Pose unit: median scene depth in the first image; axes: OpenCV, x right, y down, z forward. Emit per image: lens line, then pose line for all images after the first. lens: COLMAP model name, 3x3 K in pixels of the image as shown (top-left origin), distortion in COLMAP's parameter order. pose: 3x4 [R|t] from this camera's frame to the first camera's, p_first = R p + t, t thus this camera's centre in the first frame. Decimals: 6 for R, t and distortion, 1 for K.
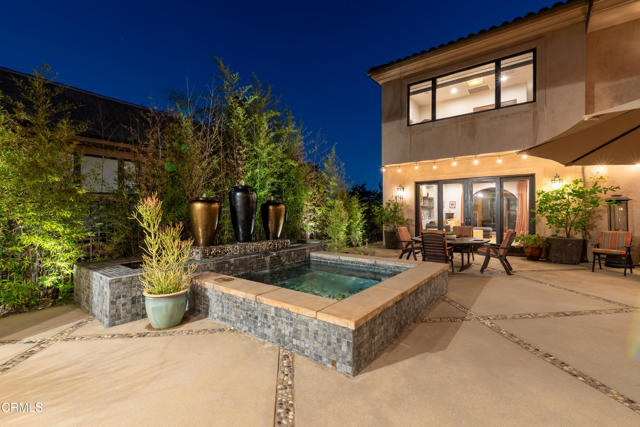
lens RADIAL K [[275.1, 0, 321.7], [0, 275.1, 211.3], [0, 0, 1]] dist [0.000583, -0.000139]
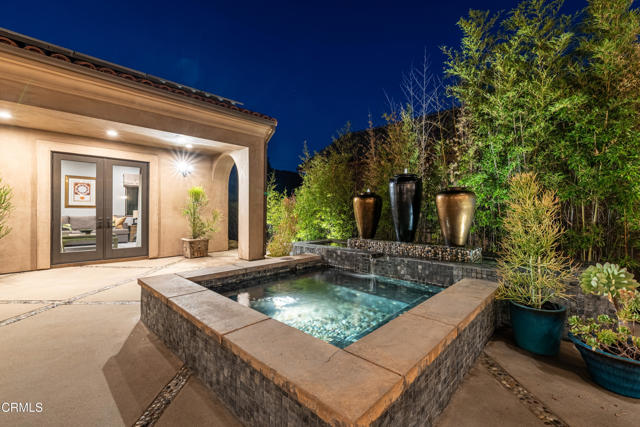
lens RADIAL K [[275.1, 0, 321.7], [0, 275.1, 211.3], [0, 0, 1]] dist [0.000583, -0.000139]
pose [[-0.108423, 0.000423, -0.994105, 0.663603], [0.003617, 0.999993, 0.000032, 0.021619], [0.994098, -0.003592, -0.108424, 0.967289]]
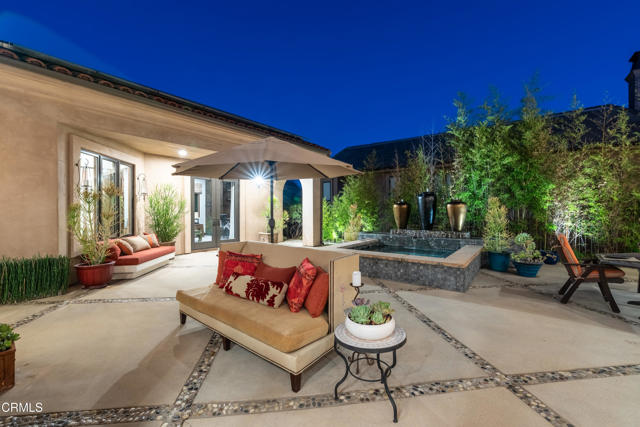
lens RADIAL K [[275.1, 0, 321.7], [0, 275.1, 211.3], [0, 0, 1]] dist [0.000583, -0.000139]
pose [[0.011733, 0.002404, -0.999928, 1.354213], [0.008299, 0.999962, 0.002501, 0.003533], [0.999897, -0.008328, 0.011713, 0.487989]]
